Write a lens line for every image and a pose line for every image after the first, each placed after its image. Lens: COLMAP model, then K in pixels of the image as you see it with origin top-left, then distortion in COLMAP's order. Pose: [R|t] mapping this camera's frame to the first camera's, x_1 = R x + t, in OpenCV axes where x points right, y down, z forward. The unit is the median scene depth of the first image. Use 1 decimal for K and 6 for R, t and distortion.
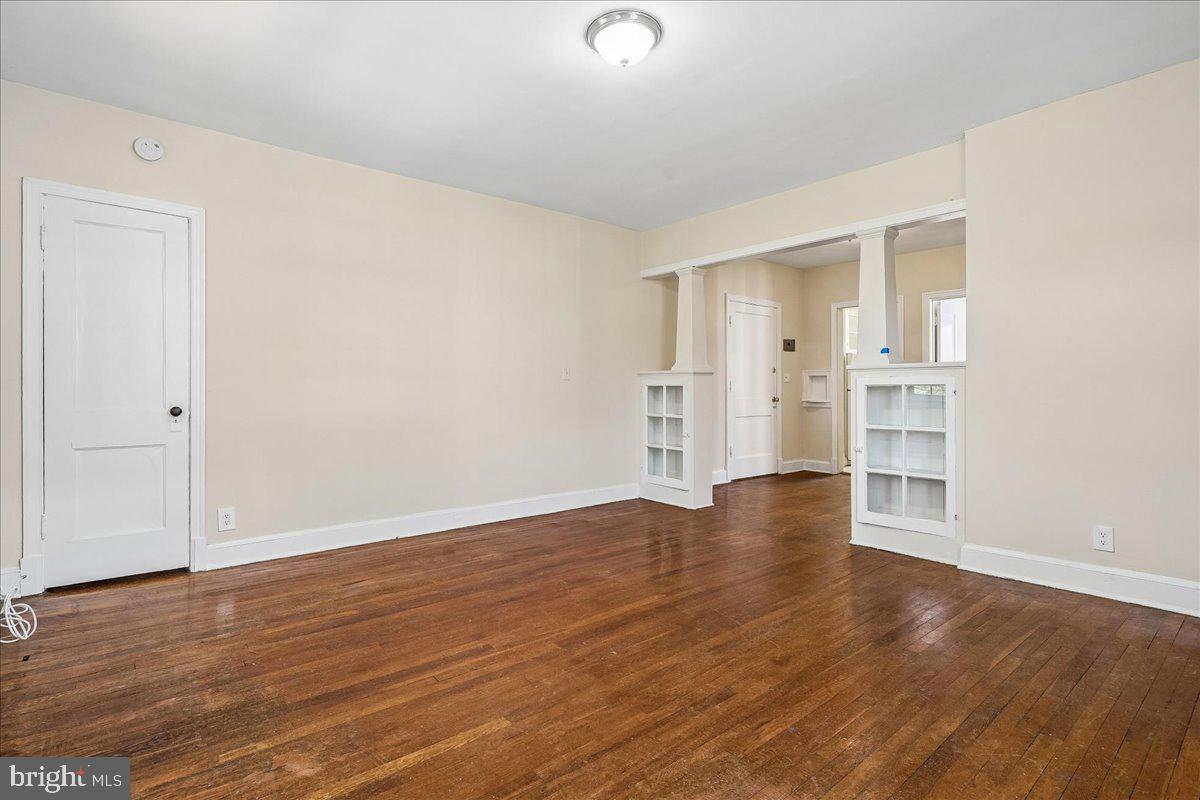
lens RADIAL K [[580.1, 0, 602.0], [0, 580.1, 389.0], [0, 0, 1]] dist [0.000794, 0.000315]
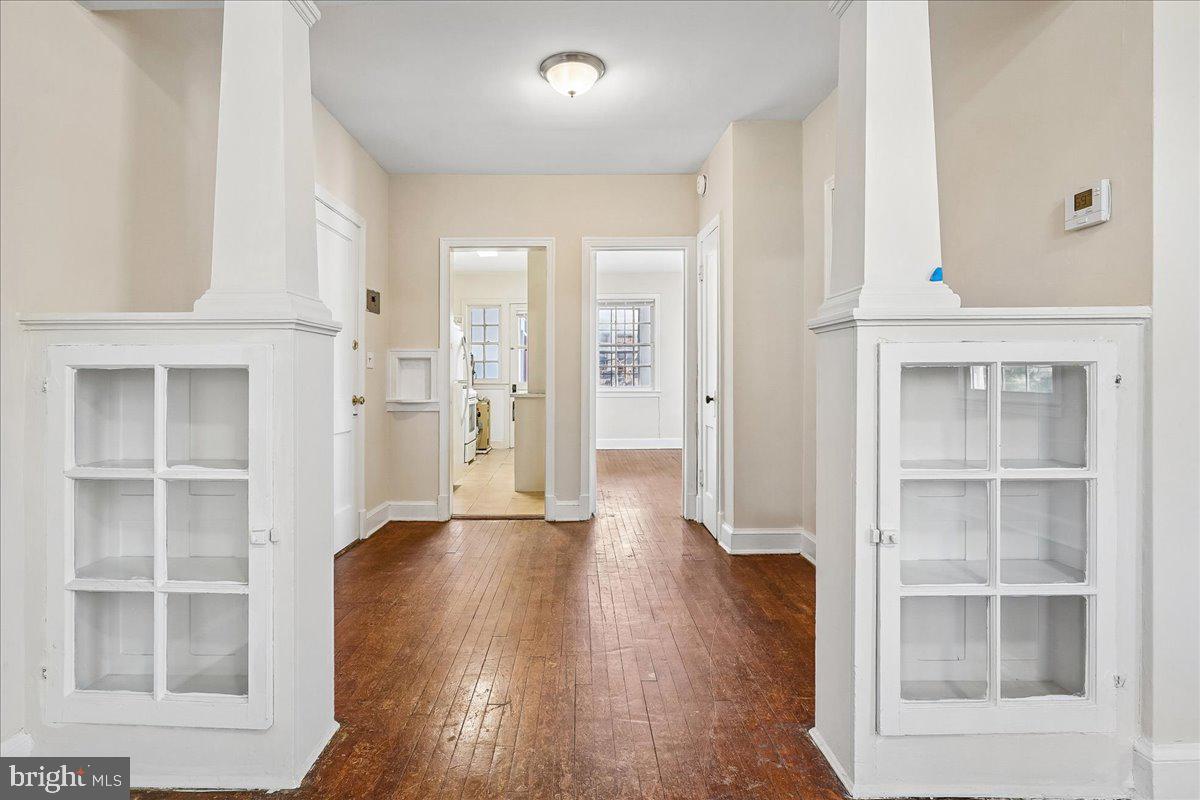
lens RADIAL K [[600.0, 0, 569.5], [0, 600.0, 382.8], [0, 0, 1]] dist [0.001220, 0.000702]
pose [[0.654309, -0.005516, 0.756207, 0.015248], [0.005110, 0.999983, 0.002873, 0.001923], [-0.756210, 0.001985, 0.654326, 0.545124]]
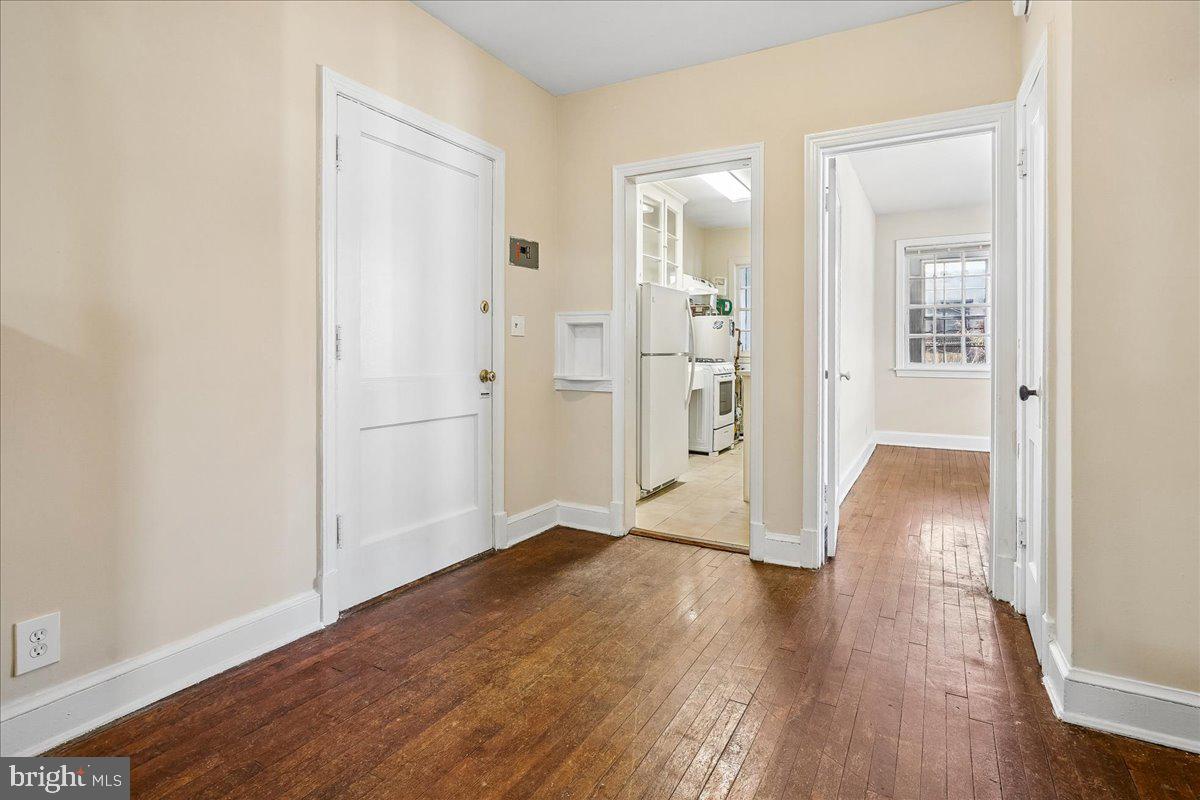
lens RADIAL K [[592.8, 0, 605.2], [0, 592.8, 350.9], [0, 0, 1]] dist [-0.001268, 0.000300]
pose [[0.936686, 0.005822, 0.350123, 0.249371], [-0.004821, 0.999981, -0.003728, 0.001086], [-0.350138, 0.001804, 0.936696, 0.620509]]
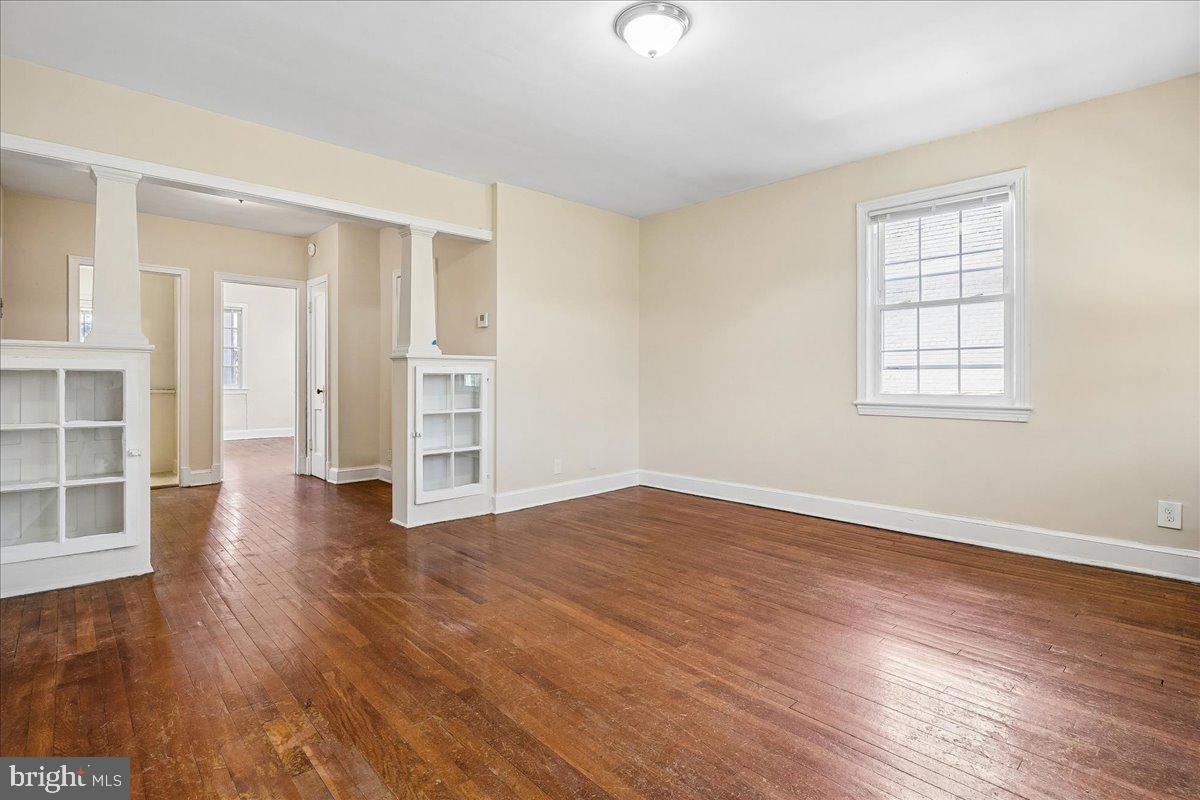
lens RADIAL K [[580.1, 0, 602.0], [0, 580.1, 389.0], [0, 0, 1]] dist [0.000794, 0.000315]
pose [[-0.048976, -0.015764, 0.998676, -0.372204], [0.000094, 0.999875, 0.015788, 0.002901], [-0.998800, 0.000867, -0.048969, 0.434339]]
